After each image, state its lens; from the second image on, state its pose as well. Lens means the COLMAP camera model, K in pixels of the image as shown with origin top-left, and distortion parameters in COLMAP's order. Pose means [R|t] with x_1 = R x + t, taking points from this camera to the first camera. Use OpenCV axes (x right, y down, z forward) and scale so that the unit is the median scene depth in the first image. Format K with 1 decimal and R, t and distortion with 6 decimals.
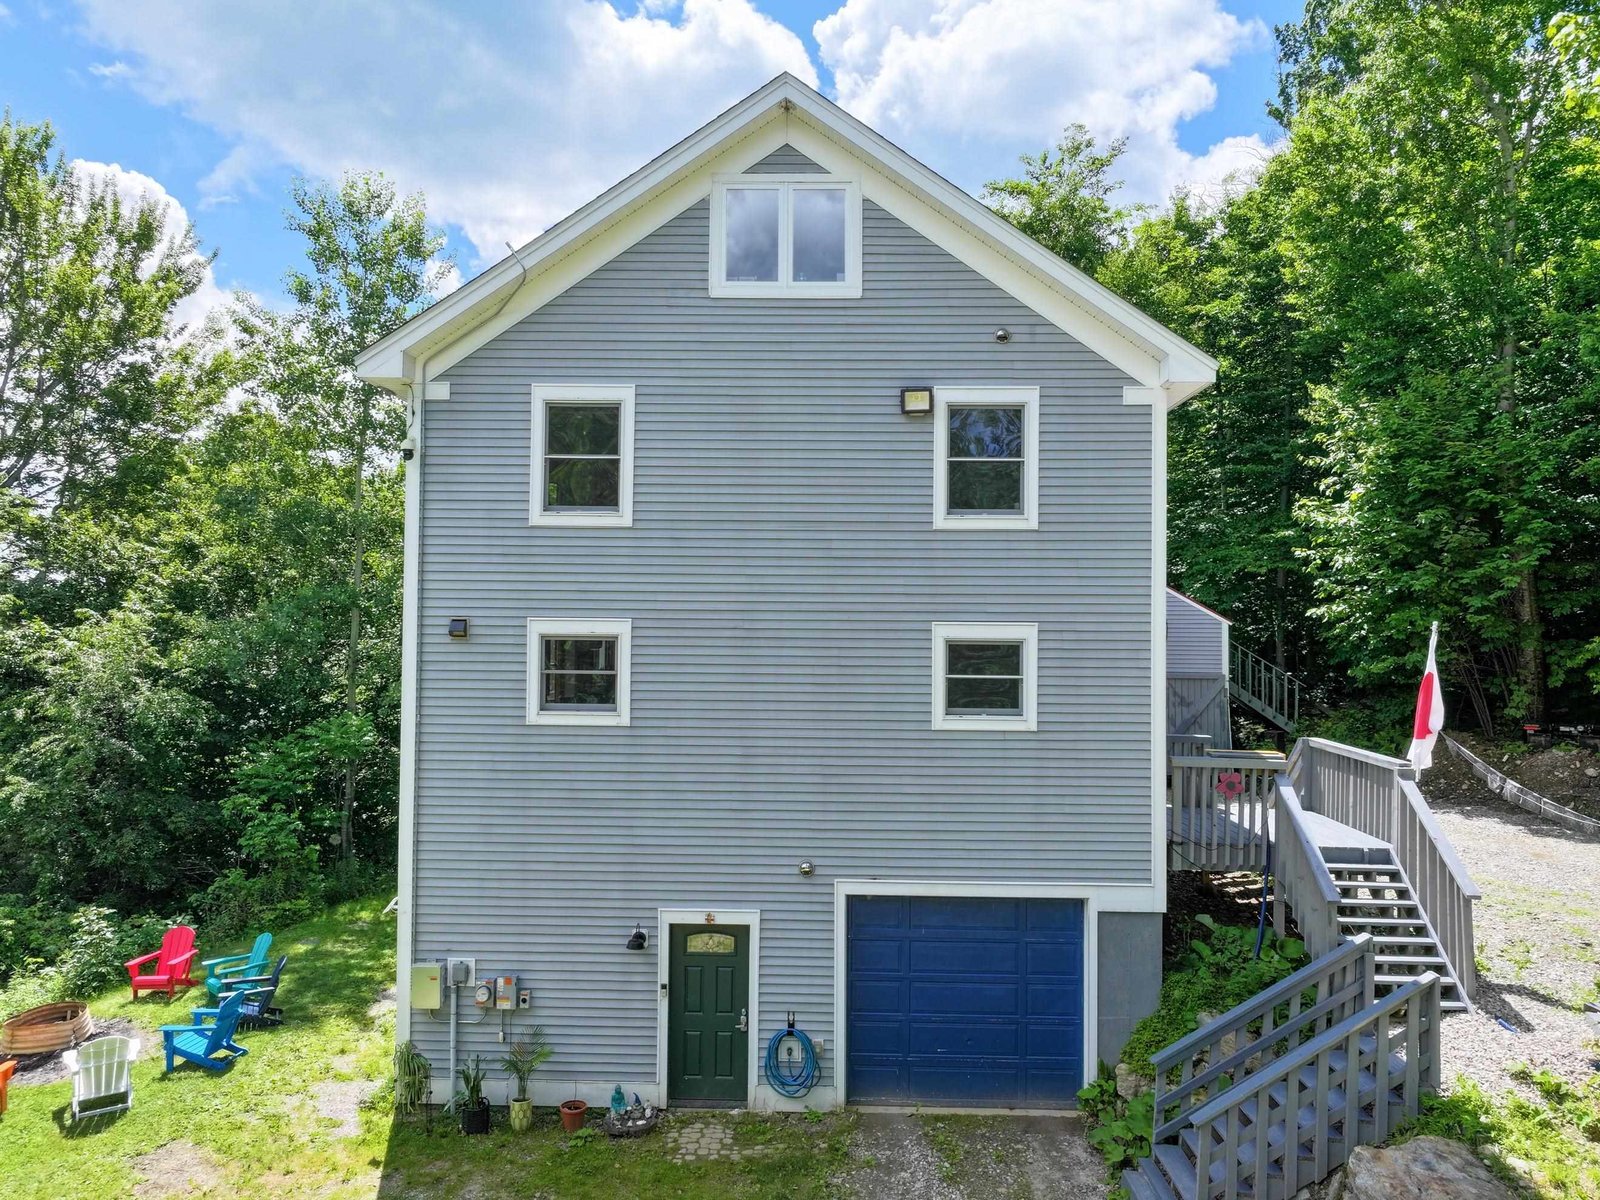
lens RADIAL K [[1120.2, 0, 806.6], [0, 1120.2, 597.2], [0, 0, 1]] dist [0.003921, 0.004155]
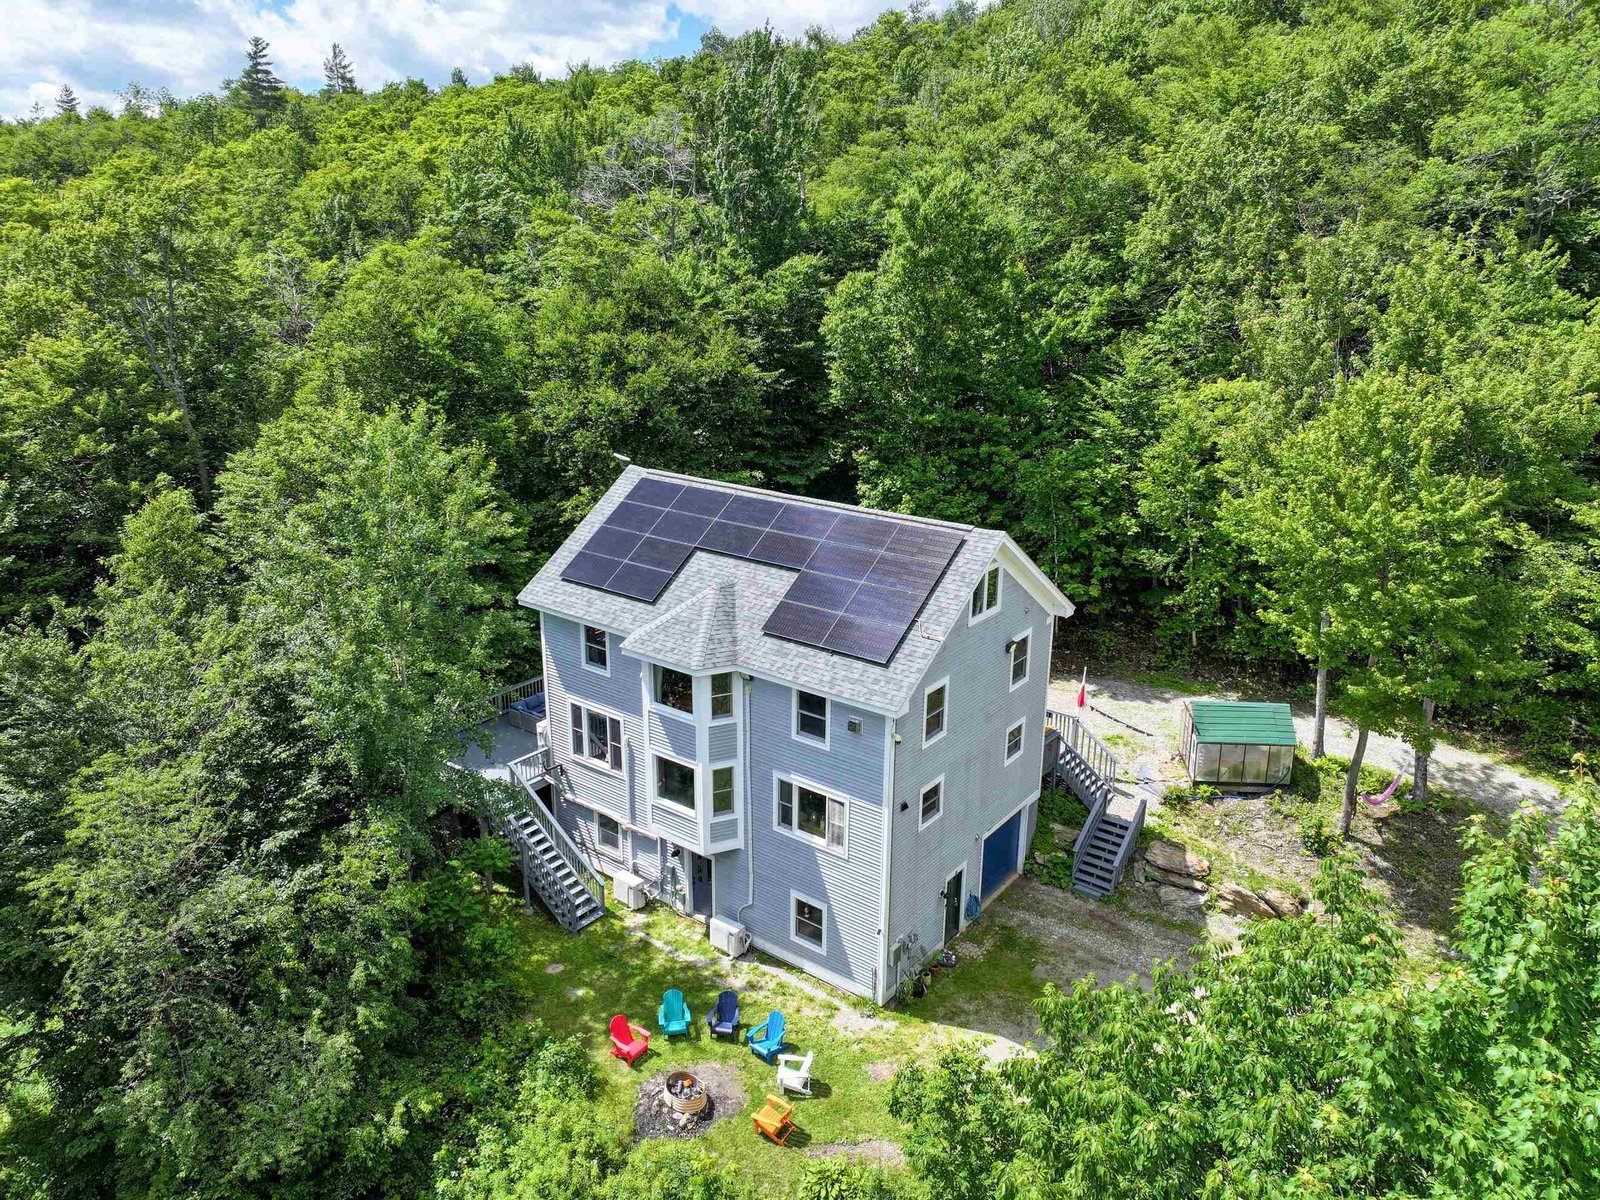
lens RADIAL K [[1120.2, 0, 806.6], [0, 1120.2, 597.2], [0, 0, 1]] dist [0.003921, 0.004155]
pose [[0.585980, -0.255519, 0.768985, -1.949355], [-0.020494, 0.944006, 0.329292, -1.042622], [-0.810067, -0.208717, 0.547932, 0.064220]]
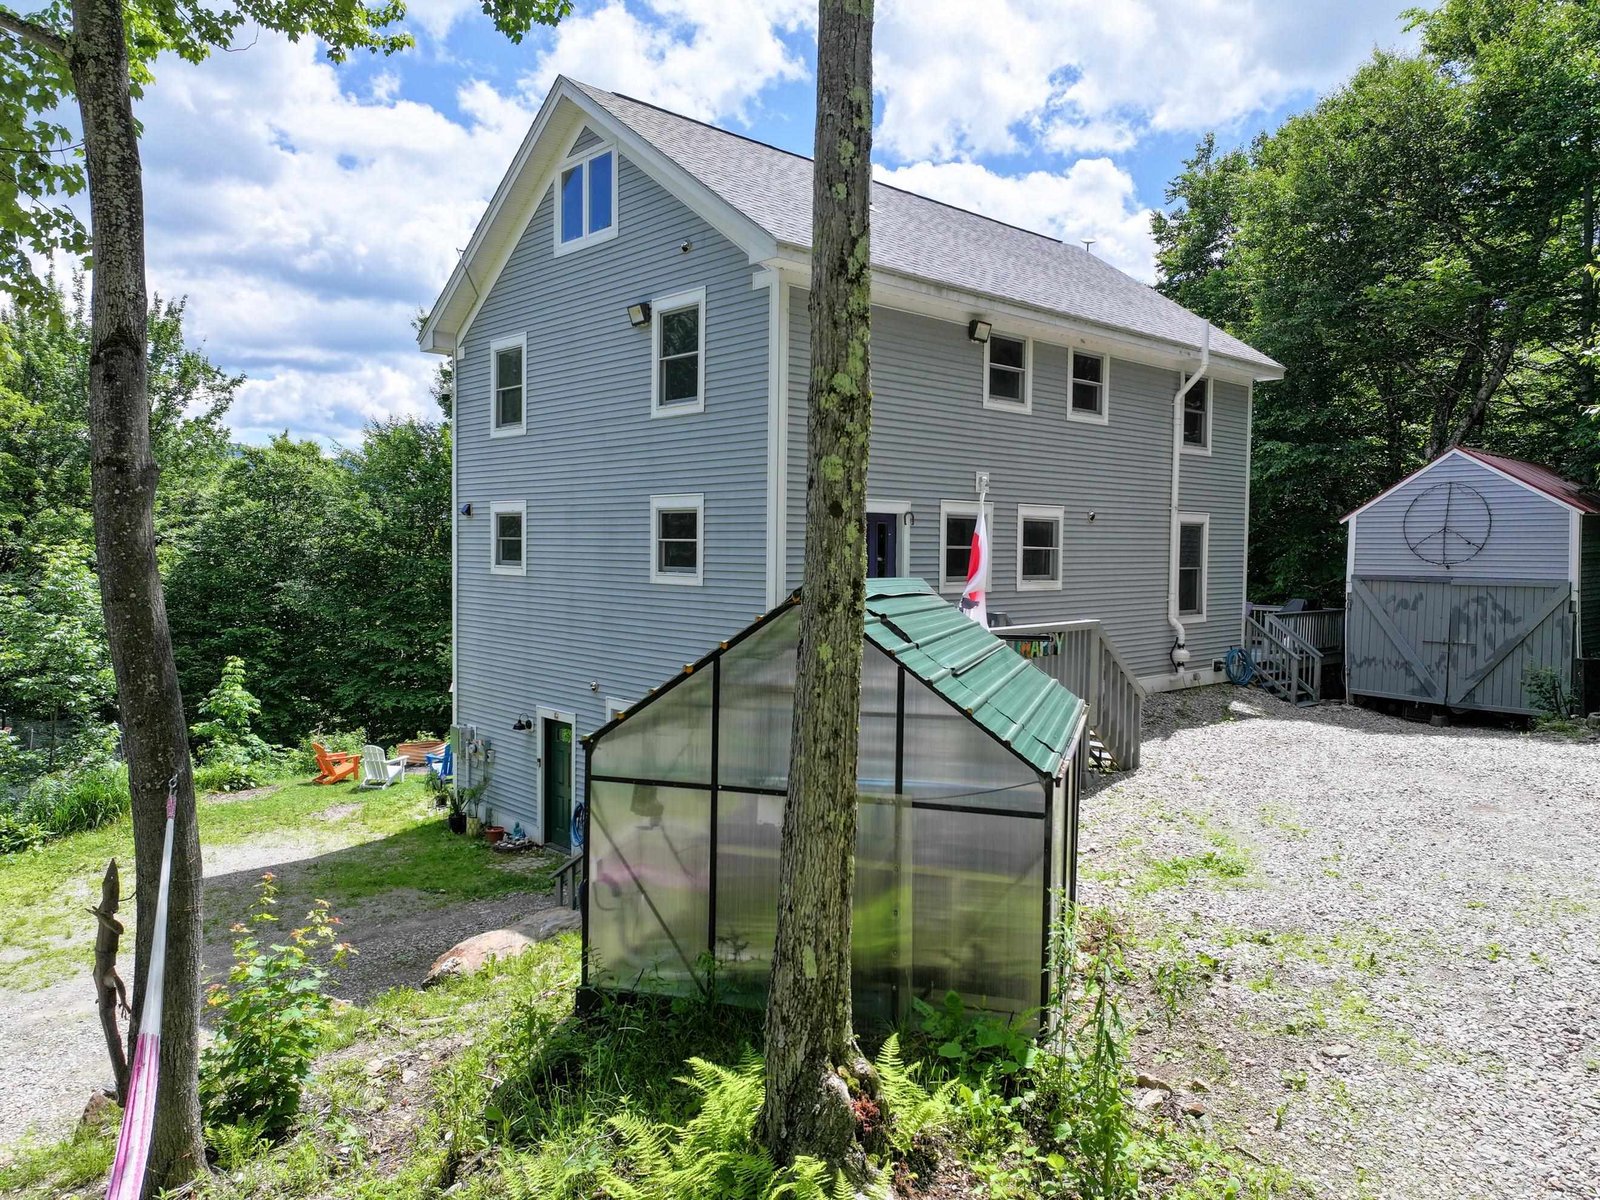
lens RADIAL K [[1120.2, 0, 806.6], [0, 1120.2, 597.2], [0, 0, 1]] dist [0.003921, 0.004155]
pose [[0.703124, 0.032195, -0.710338, 1.091305], [0.010894, 0.998369, 0.056033, 0.065353], [0.710983, -0.047137, 0.701627, 0.254079]]
